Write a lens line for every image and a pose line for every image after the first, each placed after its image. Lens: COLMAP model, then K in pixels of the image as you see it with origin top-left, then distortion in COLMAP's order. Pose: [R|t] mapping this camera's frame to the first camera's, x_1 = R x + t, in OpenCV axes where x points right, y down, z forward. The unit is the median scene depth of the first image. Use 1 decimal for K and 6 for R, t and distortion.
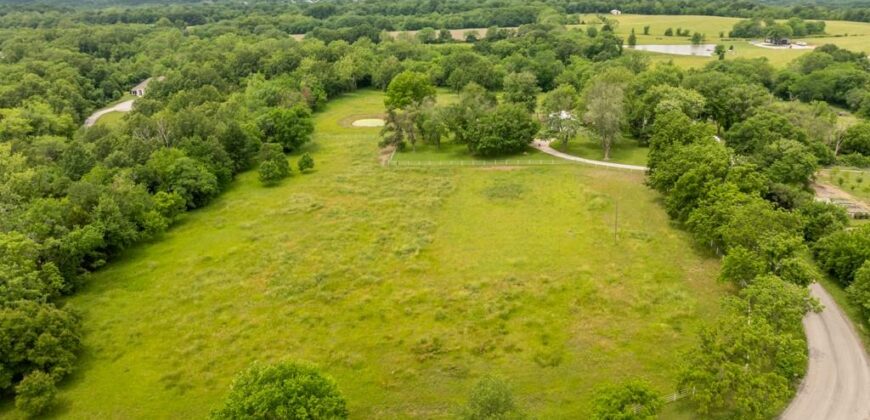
lens RADIAL K [[614.0, 0, 434.9], [0, 614.0, 211.8], [0, 0, 1]] dist [-0.043580, 0.004197]
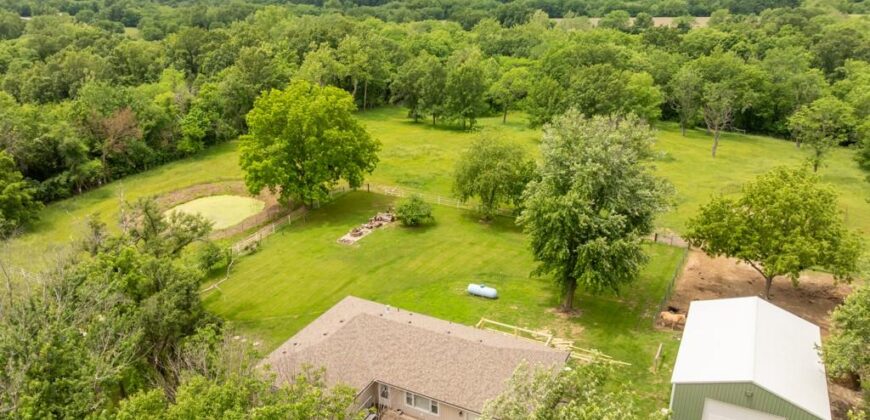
lens RADIAL K [[614.0, 0, 435.4], [0, 614.0, 213.3], [0, 0, 1]] dist [-0.043580, 0.004197]
pose [[0.926799, 0.126729, -0.353530, 0.129492], [-0.122605, 0.991868, 0.034136, -0.140329], [0.354982, 0.011707, 0.934800, 0.551820]]
